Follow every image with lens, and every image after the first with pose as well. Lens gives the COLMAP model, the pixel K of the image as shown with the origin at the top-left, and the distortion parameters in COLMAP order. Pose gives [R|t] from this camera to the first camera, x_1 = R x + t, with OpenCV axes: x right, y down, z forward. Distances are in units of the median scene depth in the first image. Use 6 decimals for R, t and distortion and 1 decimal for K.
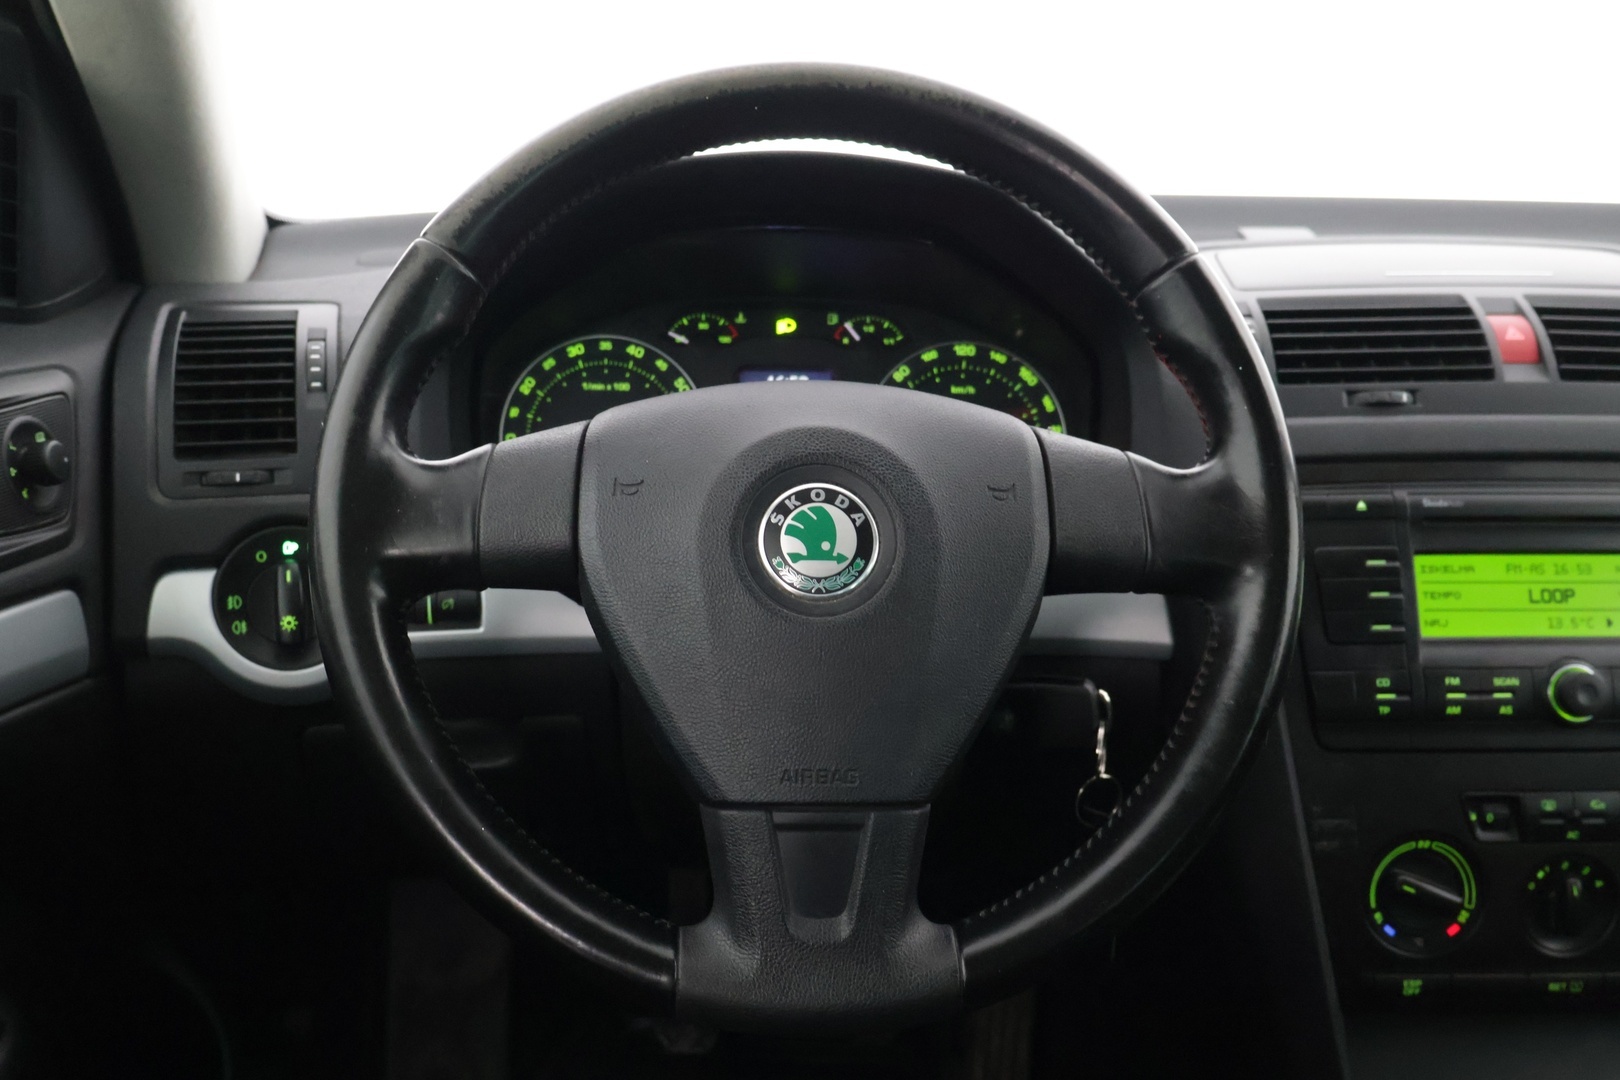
lens RADIAL K [[1624.7, 0, 805.7], [0, 1624.7, 536.9], [0, 0, 1]] dist [0.020767, 0.000000]
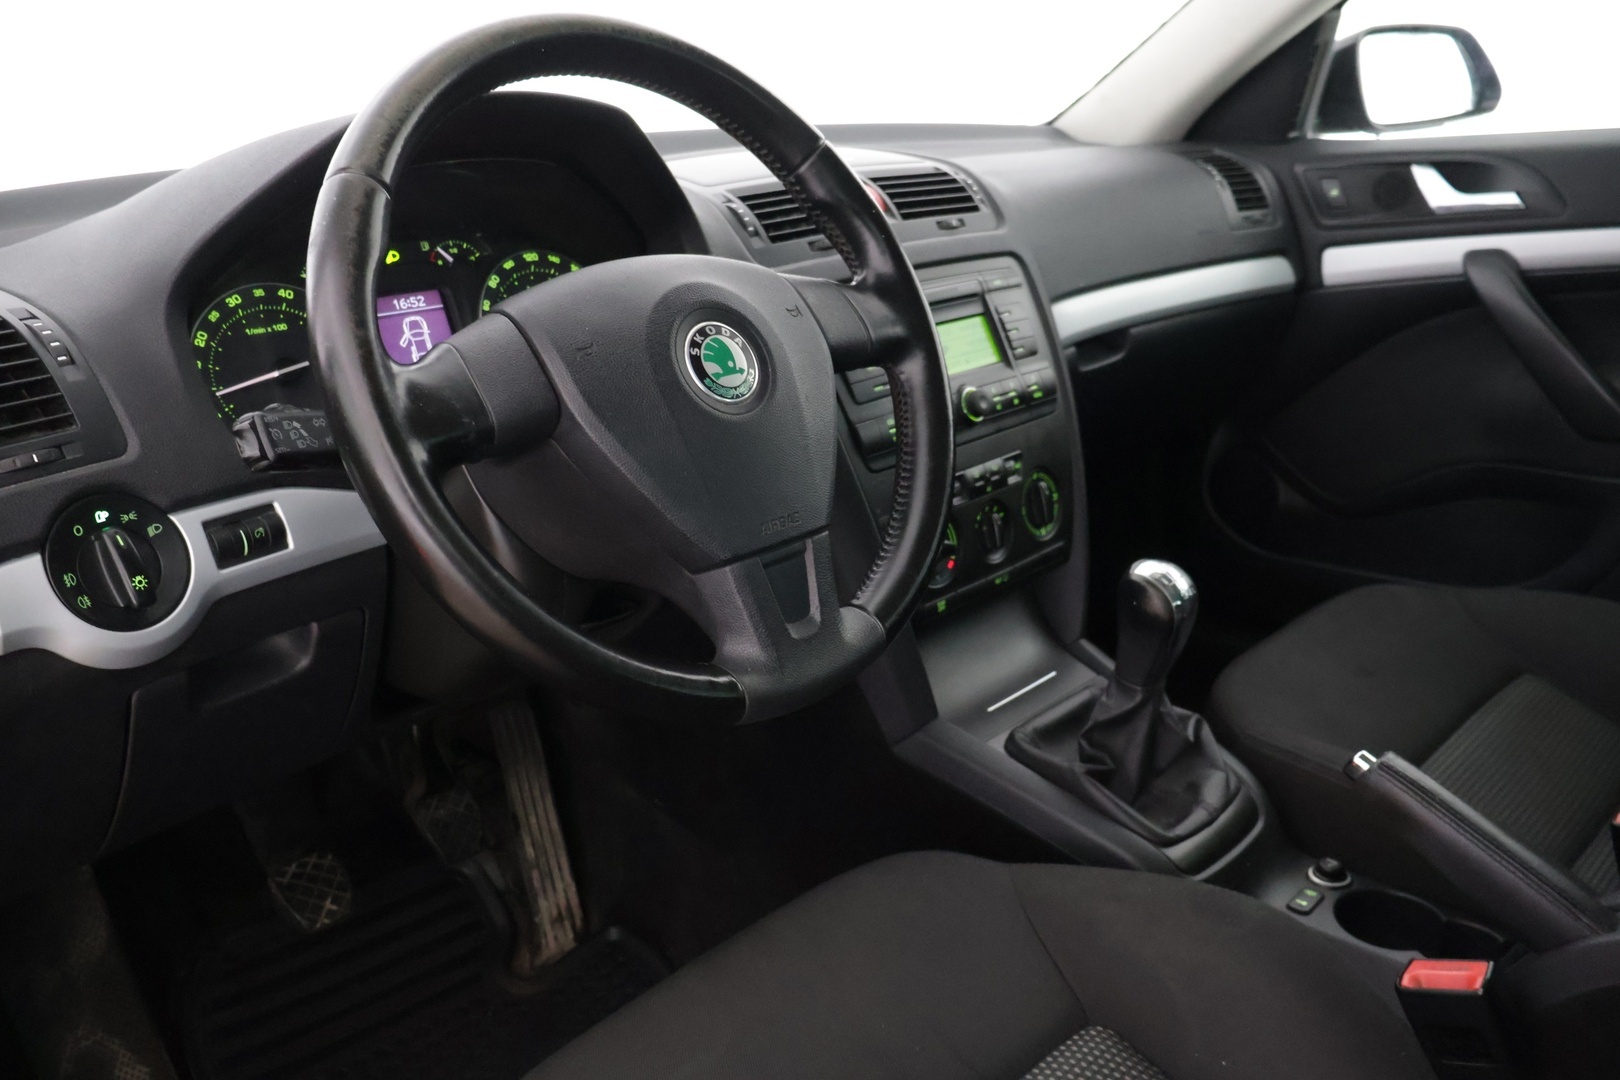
lens RADIAL K [[1358.1, 0, 814.4], [0, 1358.1, 543.5], [0, 0, 1]] dist [-0.000762, 0.002789]
pose [[0.729922, -0.260310, 0.632023, -0.476488], [0.227900, 0.964418, 0.134011, 0.009600], [-0.644419, 0.046220, 0.763275, 0.057615]]
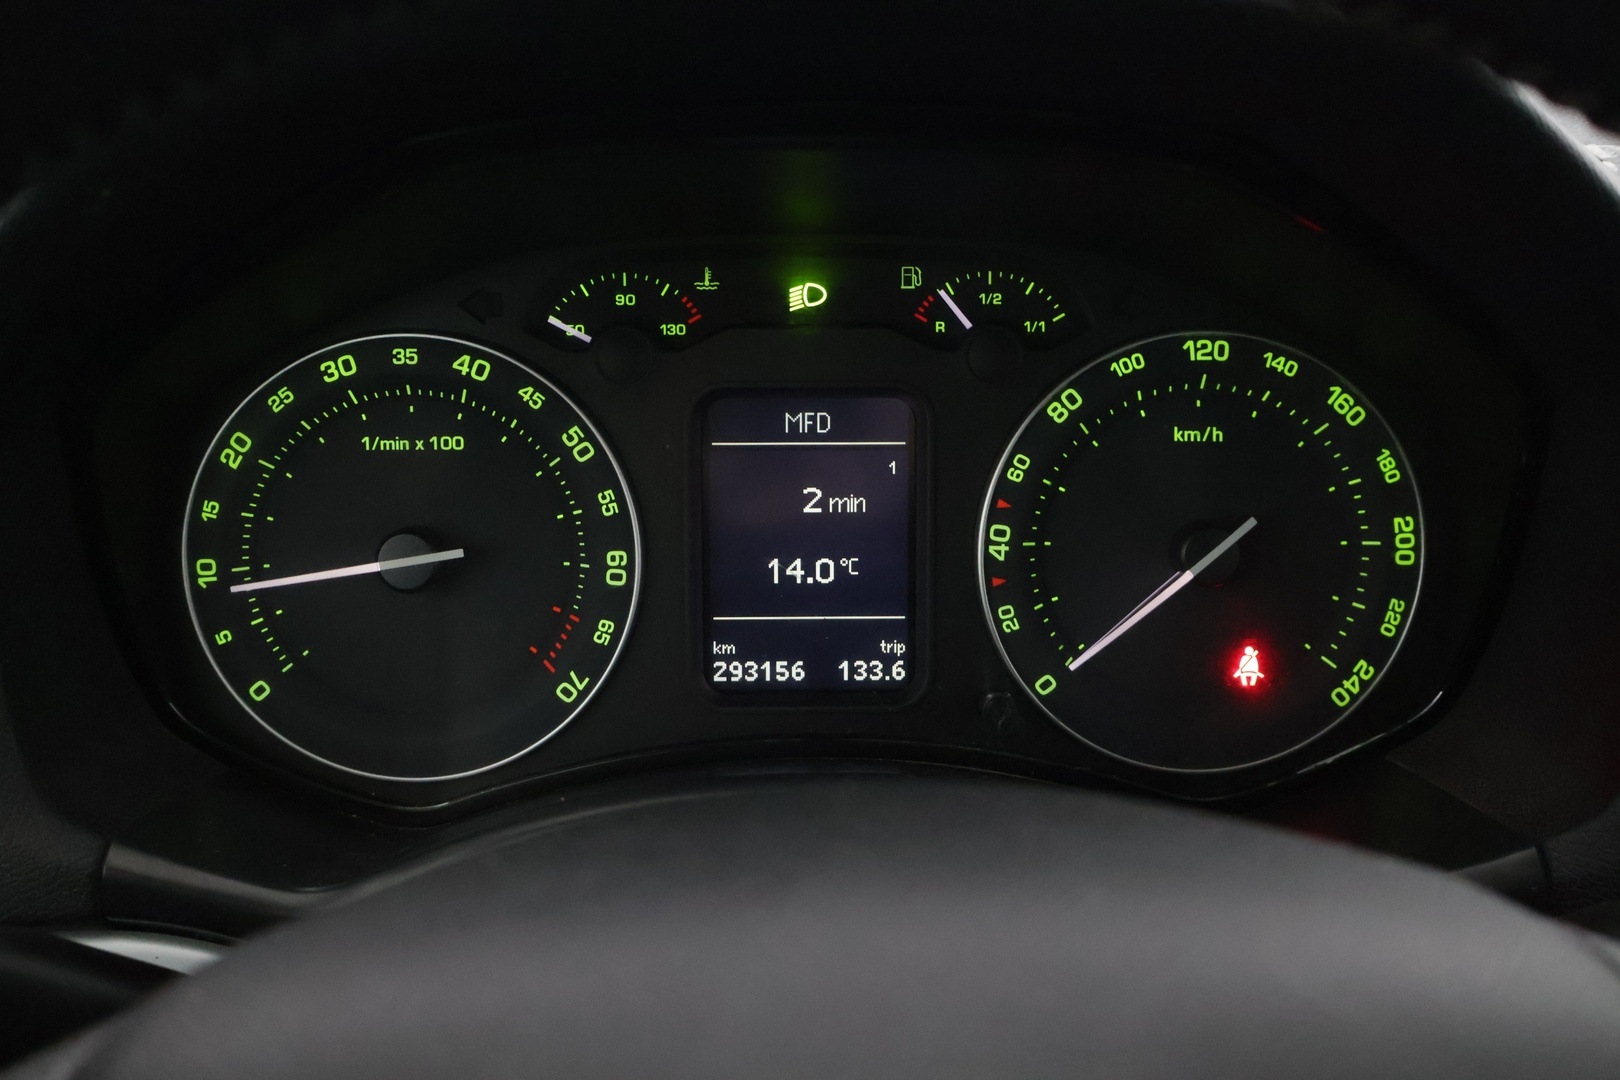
lens RADIAL K [[1624.7, 0, 807.7], [0, 1624.7, 532.6], [0, 0, 1]] dist [0.020767, 0.000000]
pose [[0.999357, -0.004966, -0.035521, 0.003710], [0.011497, 0.982460, 0.186121, -0.152249], [0.033974, -0.186410, 0.981885, 0.554446]]
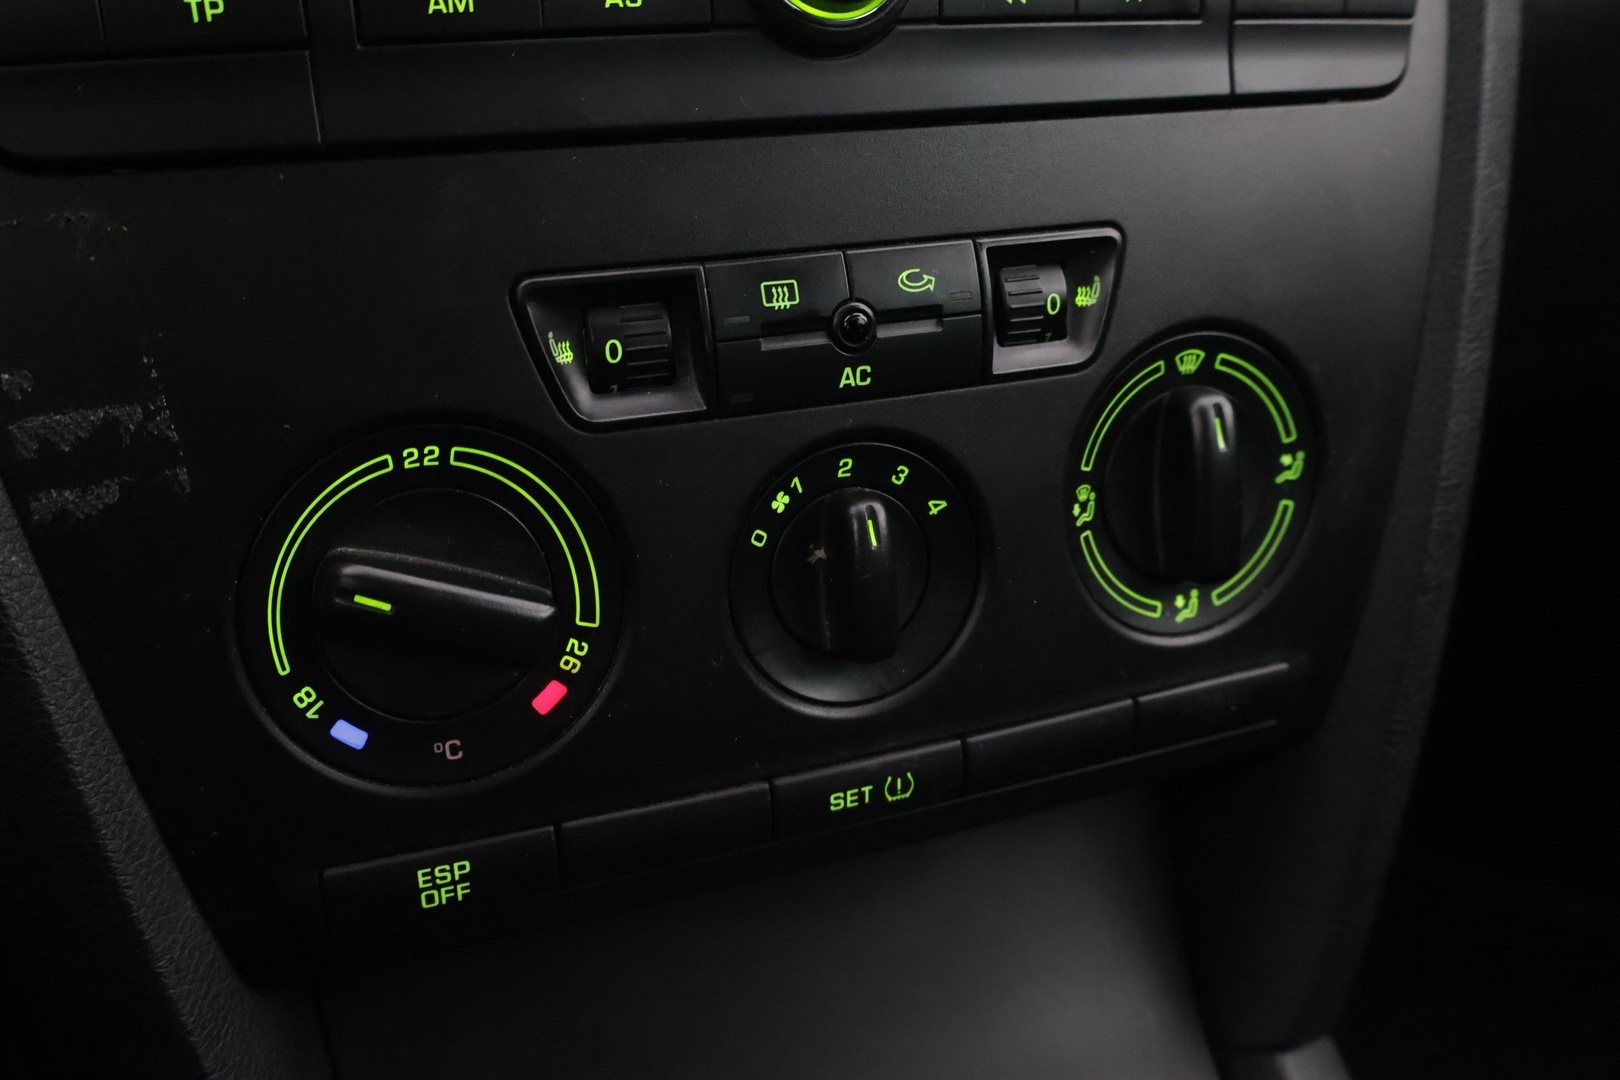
lens RADIAL K [[1588.5, 0, 810.2], [0, 1588.5, 541.7], [0, 0, 1]] dist [-0.004346, 0.000000]
pose [[0.945177, -0.137082, 0.296394, 0.312260], [0.084298, 0.979286, 0.184100, 0.134900], [-0.315491, -0.149021, 0.937154, 0.598361]]
